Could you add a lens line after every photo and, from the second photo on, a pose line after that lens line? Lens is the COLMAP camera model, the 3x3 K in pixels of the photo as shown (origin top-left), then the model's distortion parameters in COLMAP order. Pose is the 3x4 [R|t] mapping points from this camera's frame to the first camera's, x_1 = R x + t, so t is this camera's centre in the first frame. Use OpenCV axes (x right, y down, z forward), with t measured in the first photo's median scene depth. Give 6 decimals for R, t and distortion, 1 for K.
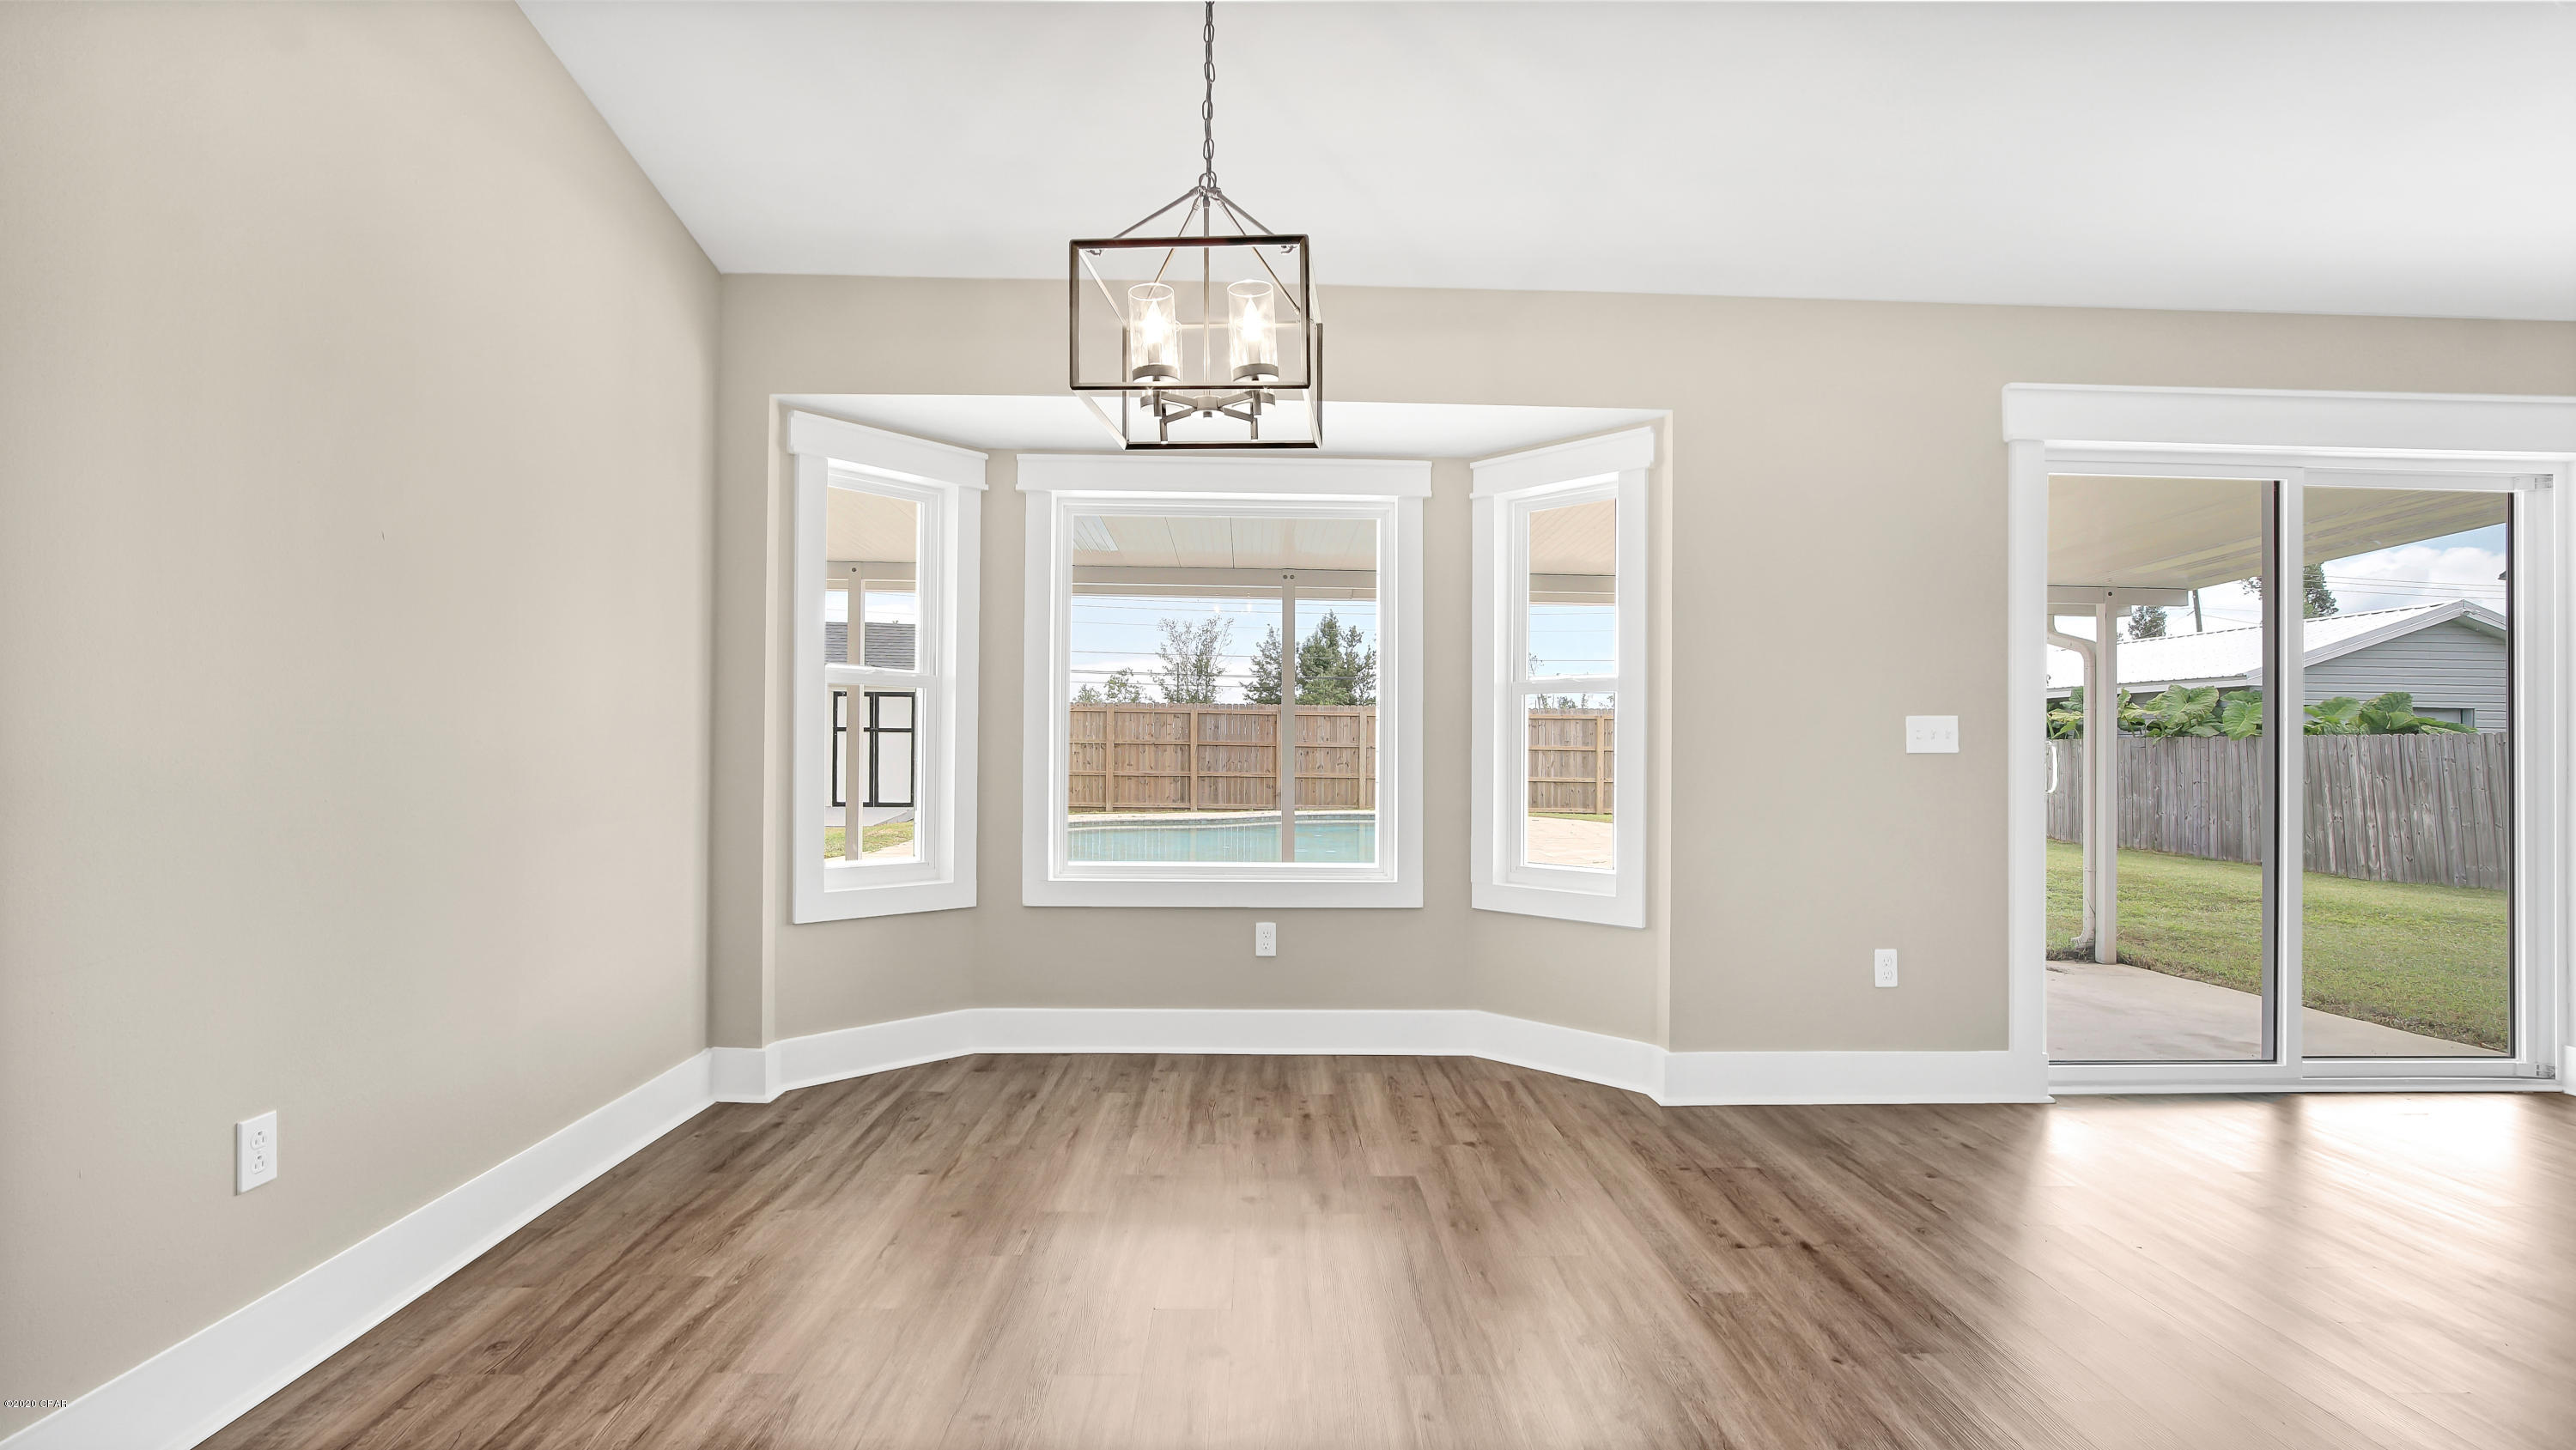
lens RADIAL K [[1158.2, 0, 1280.0], [0, 1158.2, 738.4], [0, 0, 1]] dist [-0.033897, 0.010699]
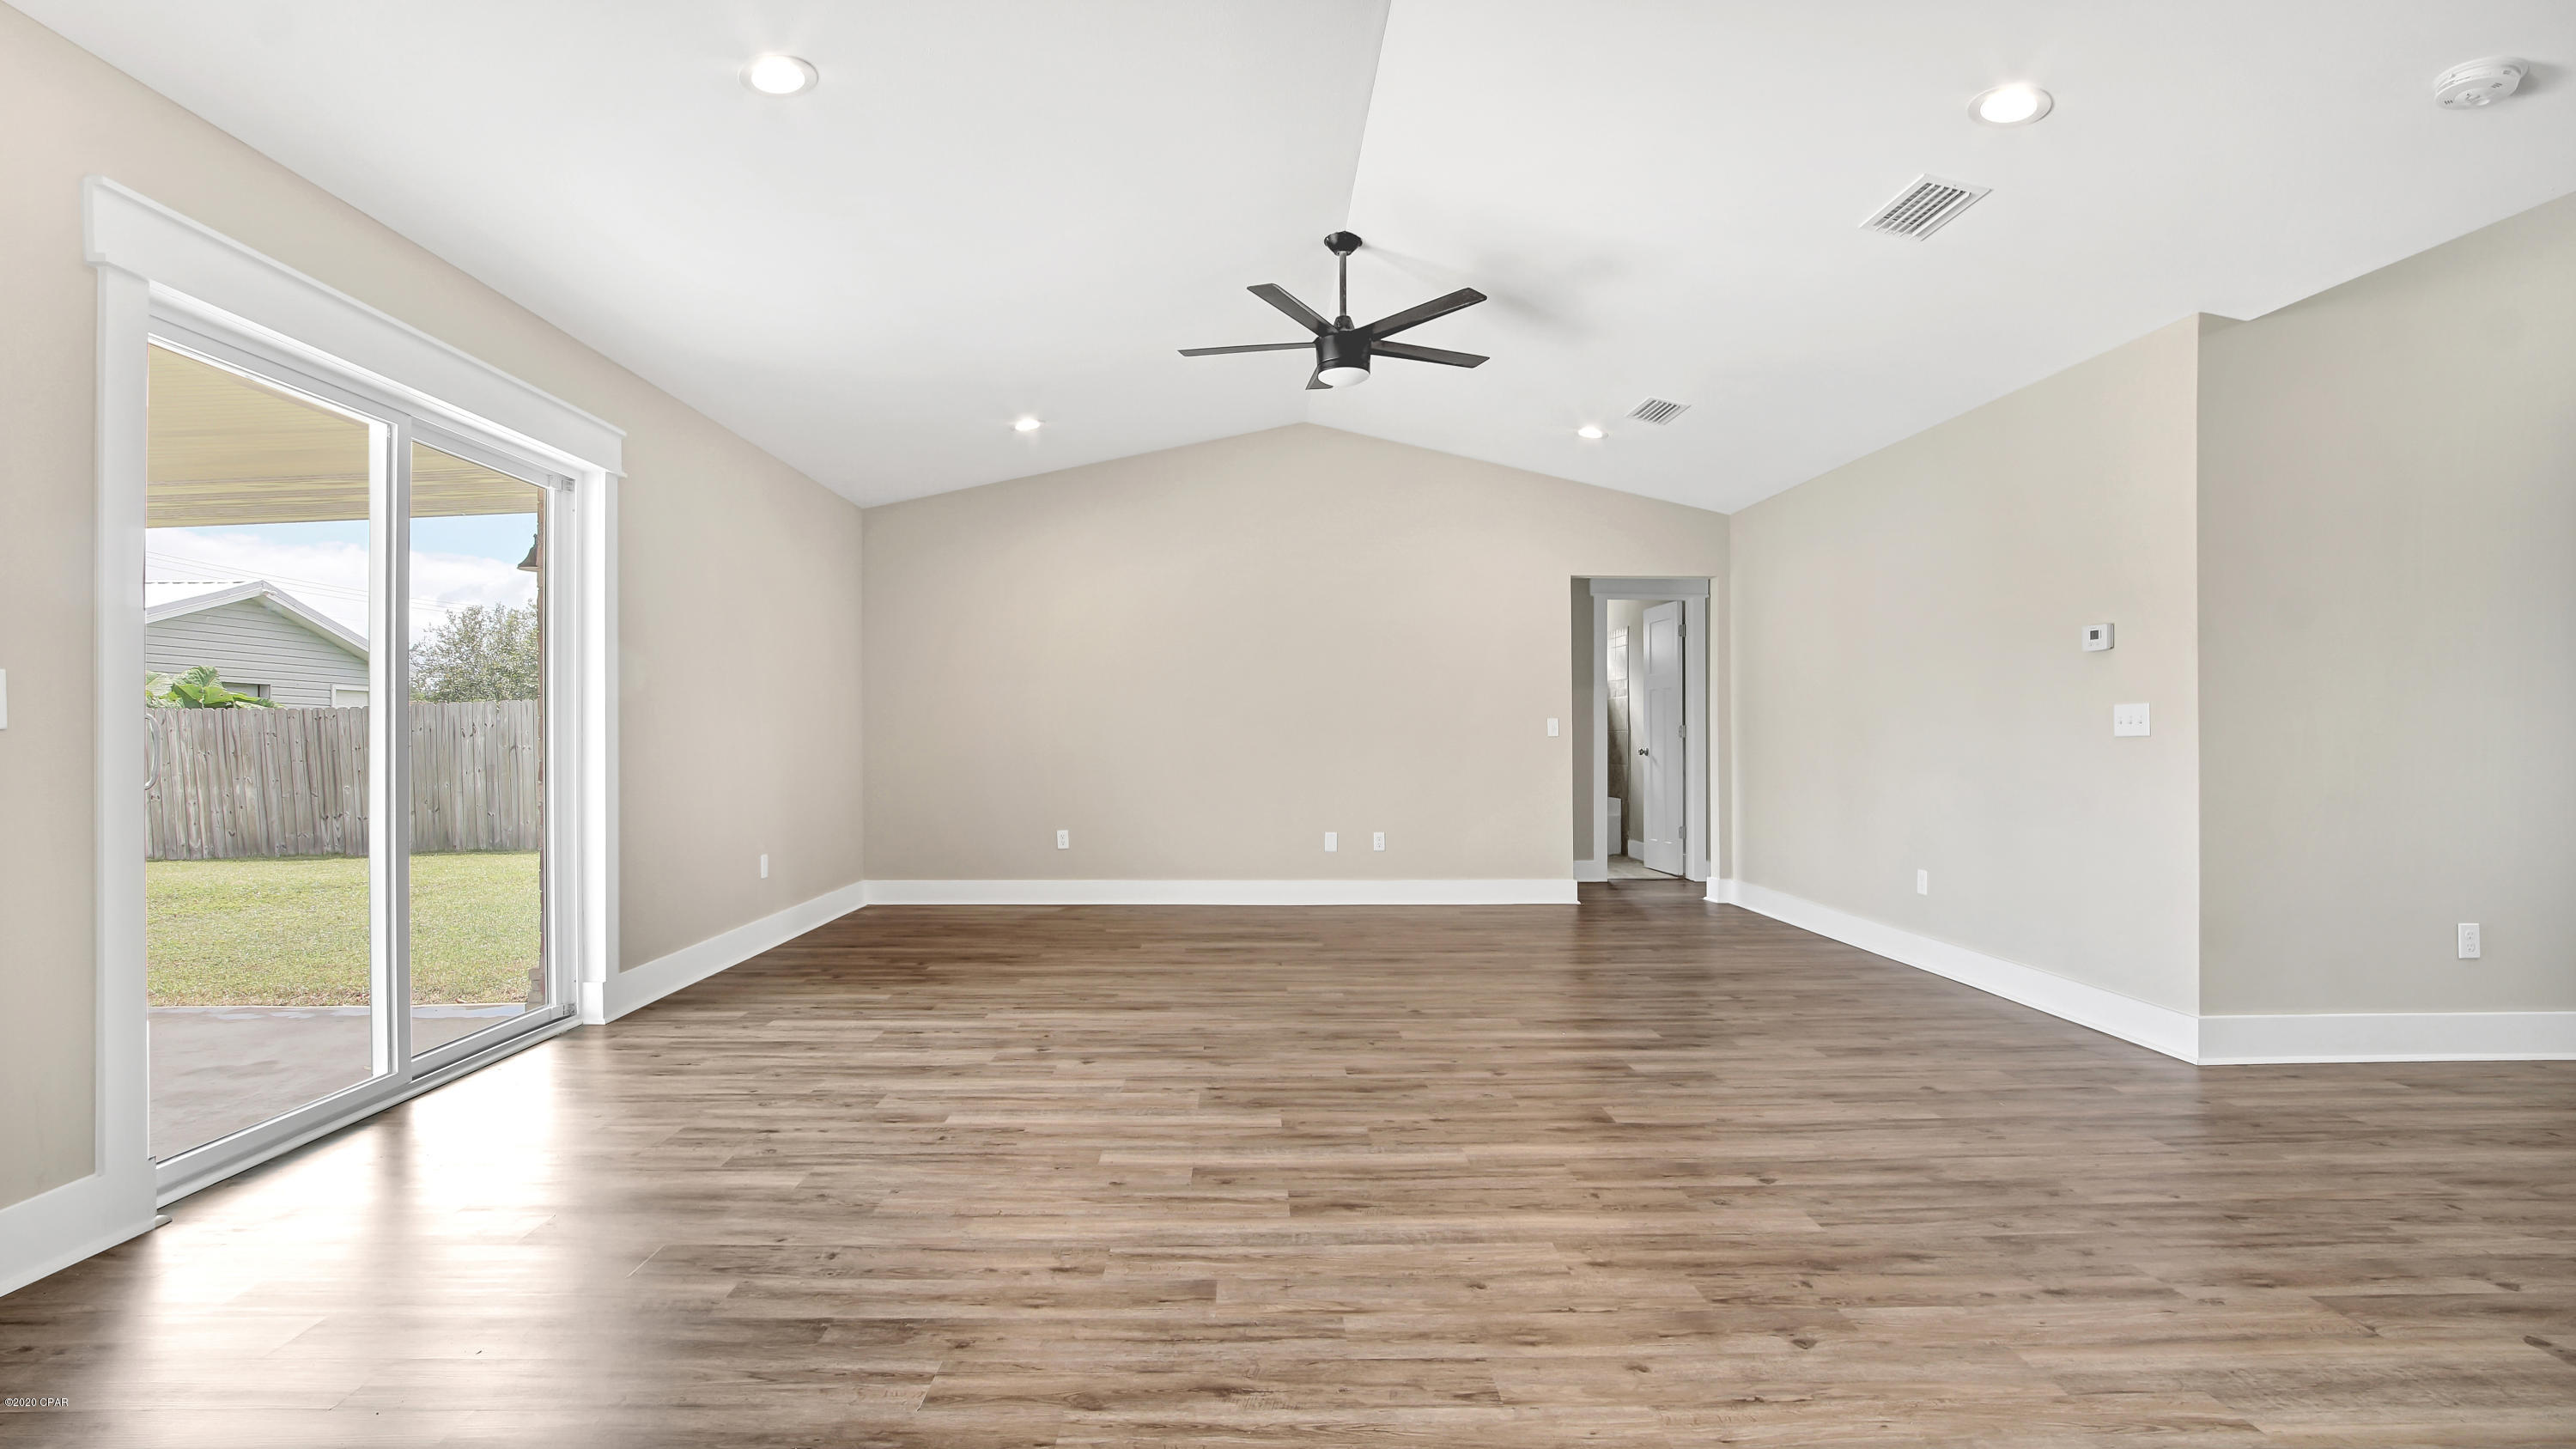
lens RADIAL K [[1158.5, 0, 1280.0], [0, 1158.5, 737.9], [0, 0, 1]] dist [-0.033897, 0.010699]
pose [[-0.002952, -0.013500, 0.999905, -0.012676], [-0.008899, 0.999870, 0.013473, 0.000543], [-0.999956, -0.008858, -0.003072, 0.154868]]
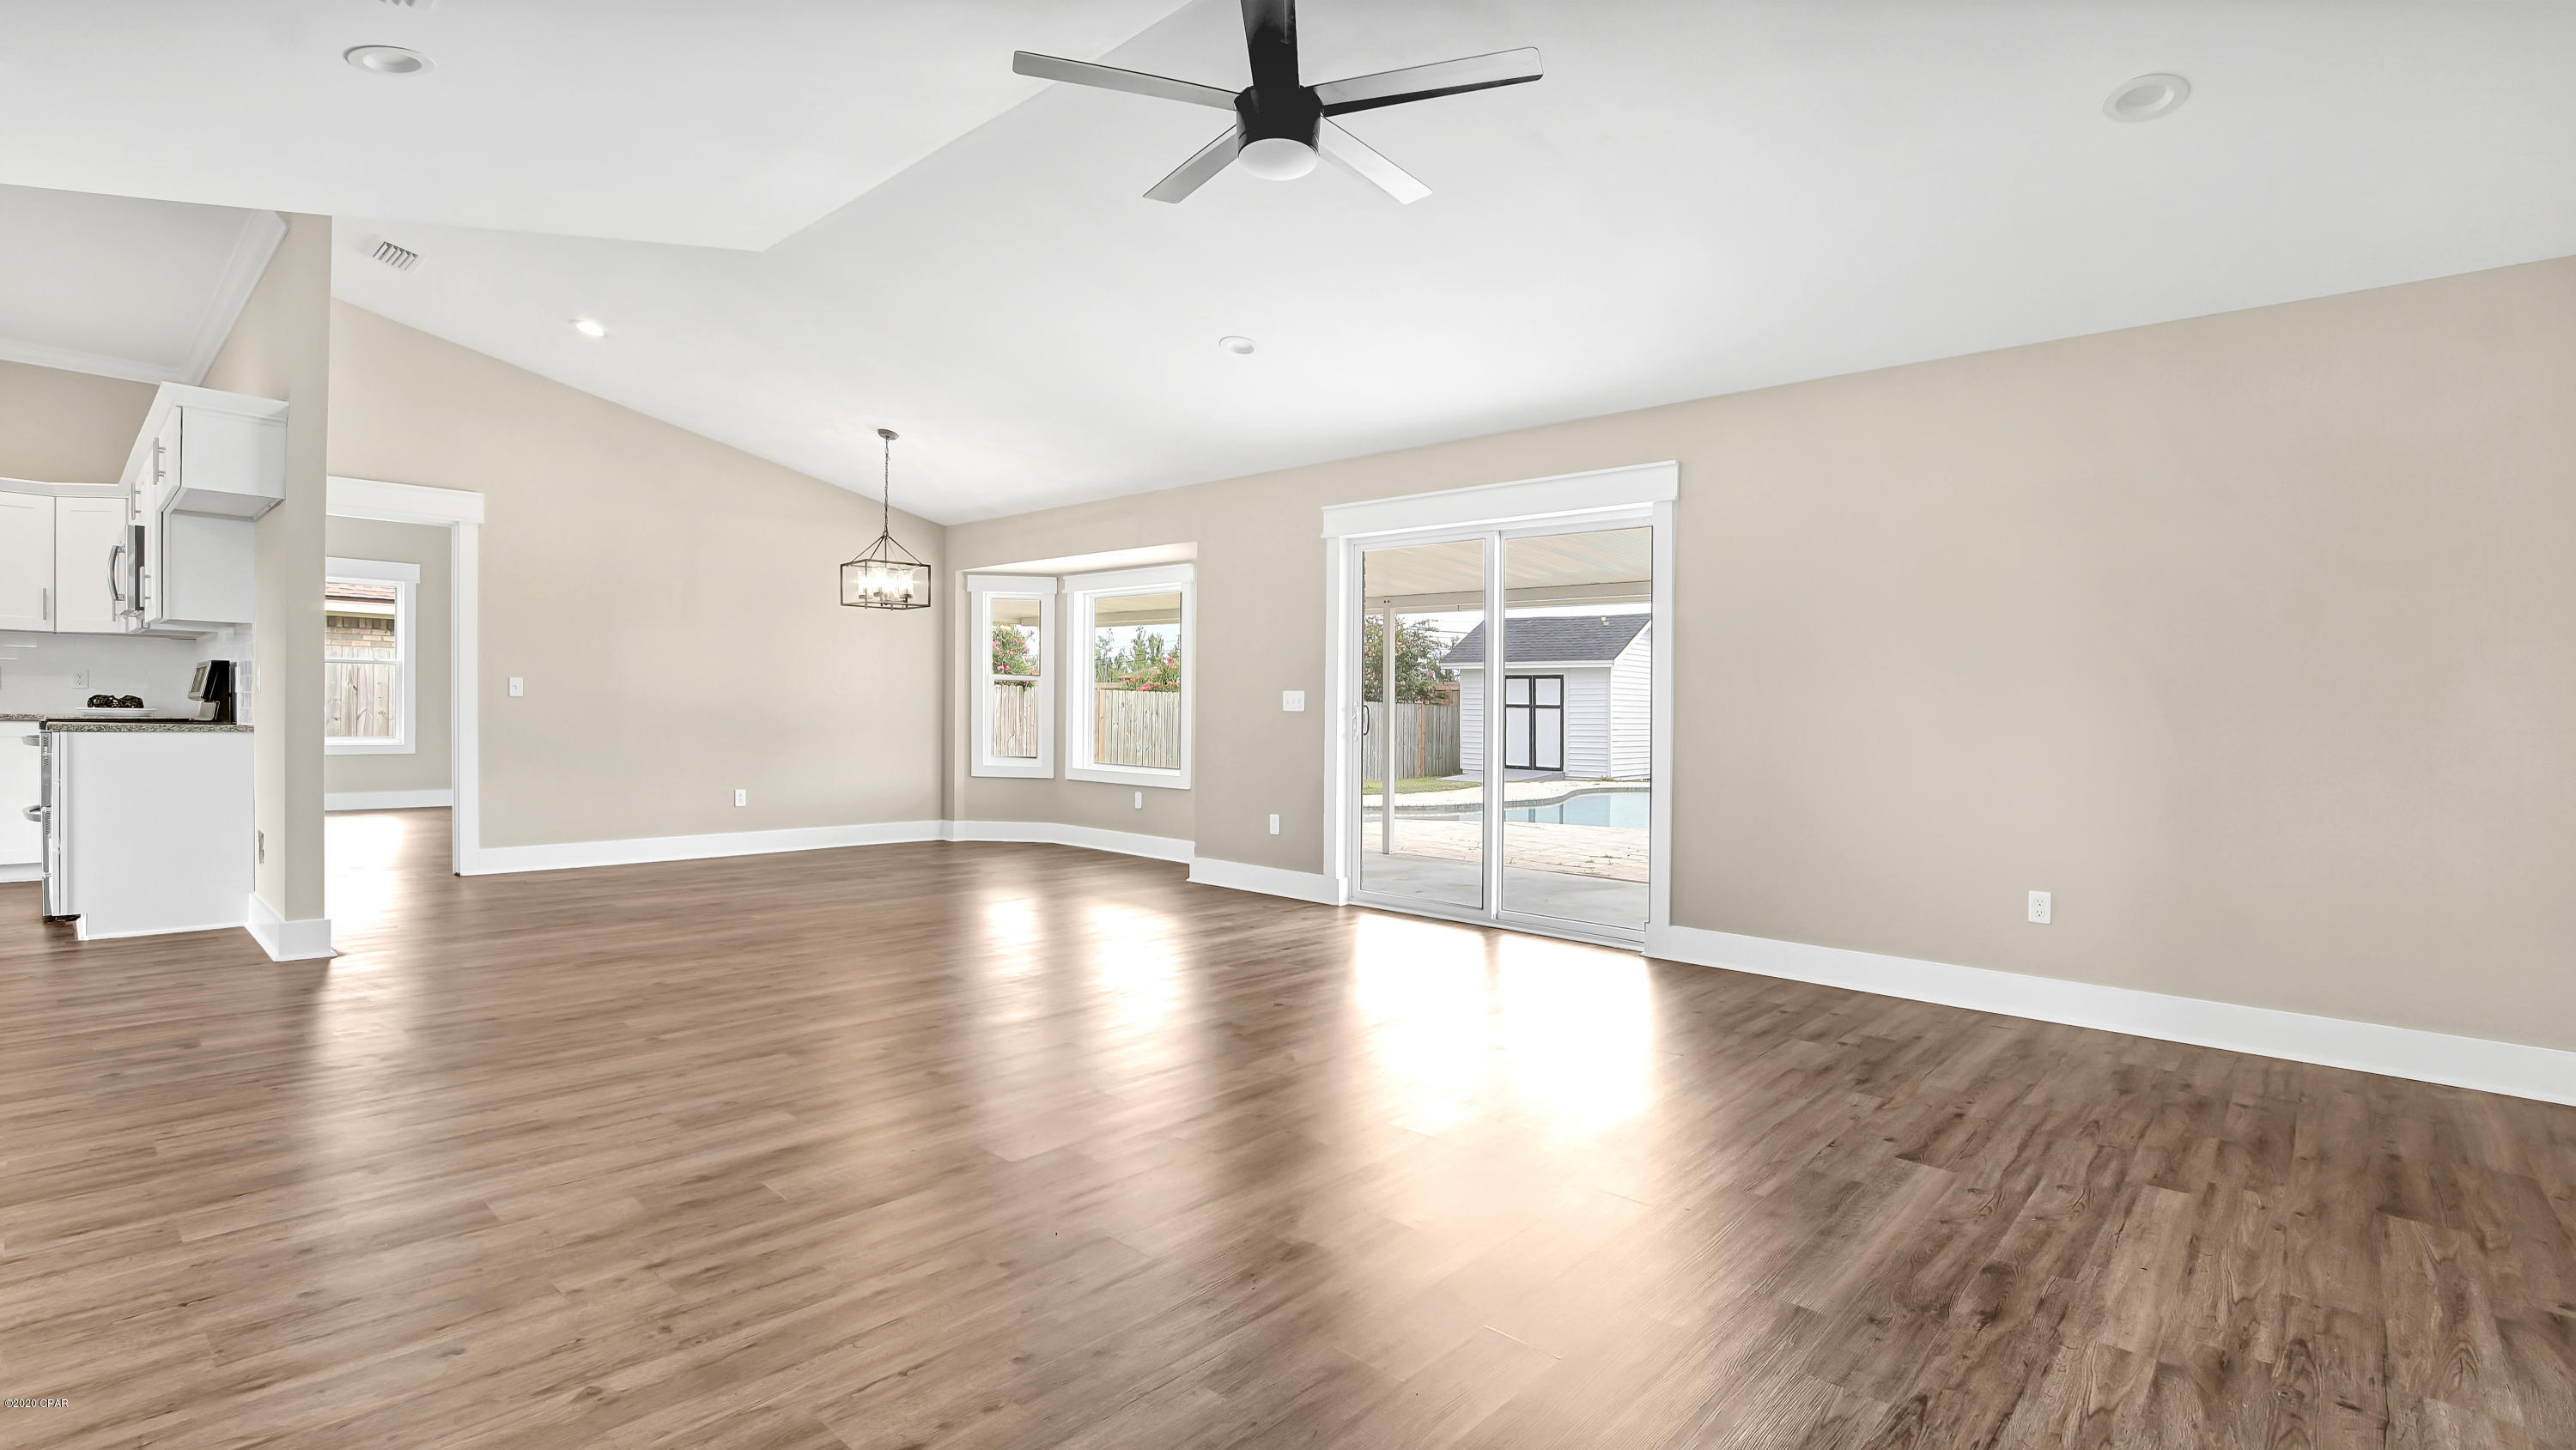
lens RADIAL K [[1162.5, 0, 1288.0], [0, 1162.5, 725.0], [0, 0, 1]] dist [-0.029468, 0.010024]
pose [[0.719806, 0.011834, -0.694074, 0.938167], [-0.008098, 0.999930, 0.008651, 0.009975], [0.694128, -0.000607, 0.719852, -0.182102]]
